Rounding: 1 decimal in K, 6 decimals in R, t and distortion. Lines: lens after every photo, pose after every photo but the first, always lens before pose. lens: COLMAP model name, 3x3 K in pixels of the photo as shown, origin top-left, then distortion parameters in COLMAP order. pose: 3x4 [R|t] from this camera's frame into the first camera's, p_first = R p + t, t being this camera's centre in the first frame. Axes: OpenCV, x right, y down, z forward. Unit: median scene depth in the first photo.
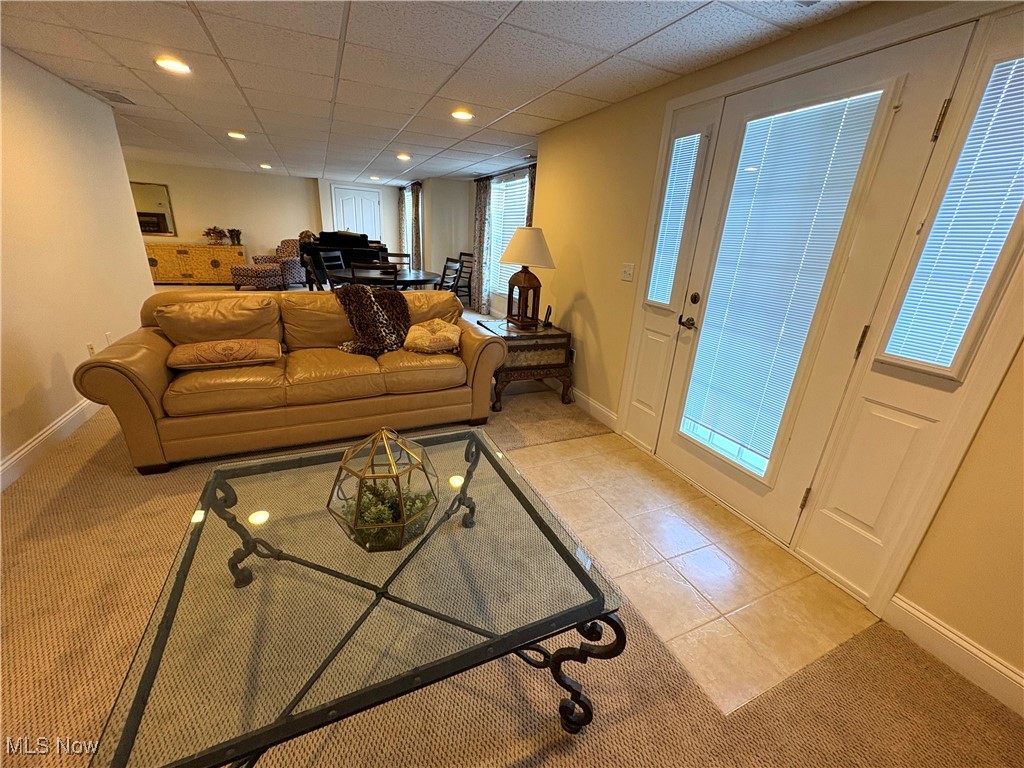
lens RADIAL K [[405.7, 0, 512.9], [0, 405.7, 381.1], [0, 0, 1]] dist [0.000951, 0.000073]
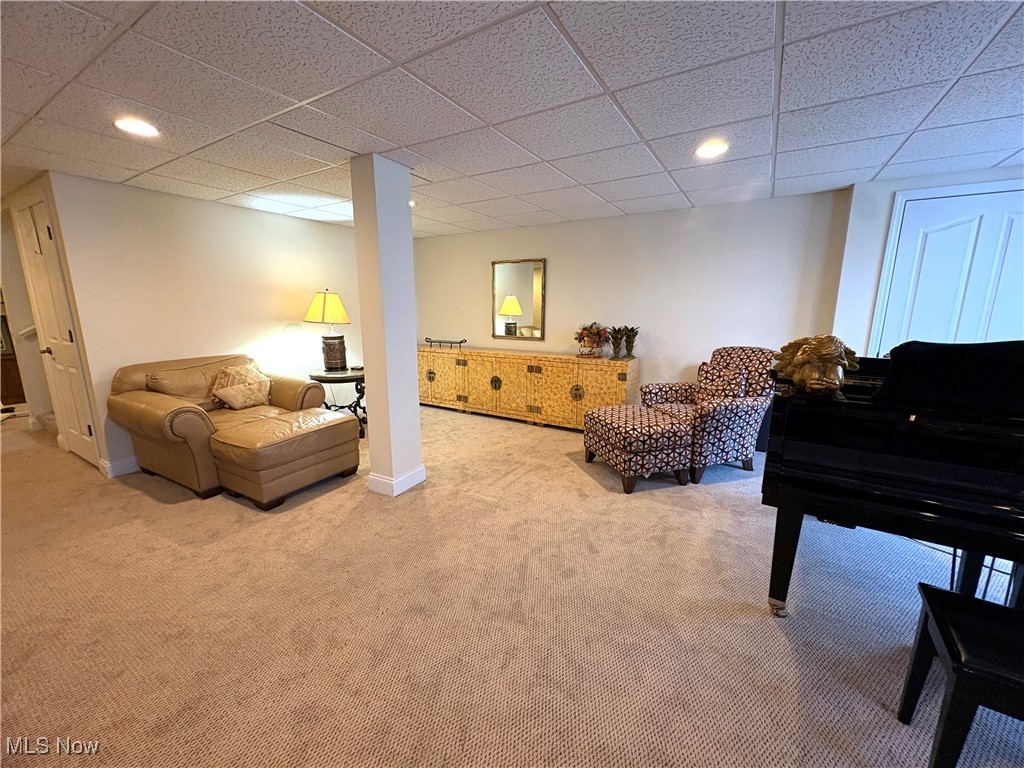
lens RADIAL K [[405.7, 0, 511.1], [0, 405.7, 386.8], [0, 0, 1]] dist [0.000951, 0.000073]
pose [[0.563587, 0.106208, -0.819200, -0.362331], [-0.252514, 0.966380, -0.048433, -0.250832], [0.786515, 0.234156, 0.571459, 0.641541]]
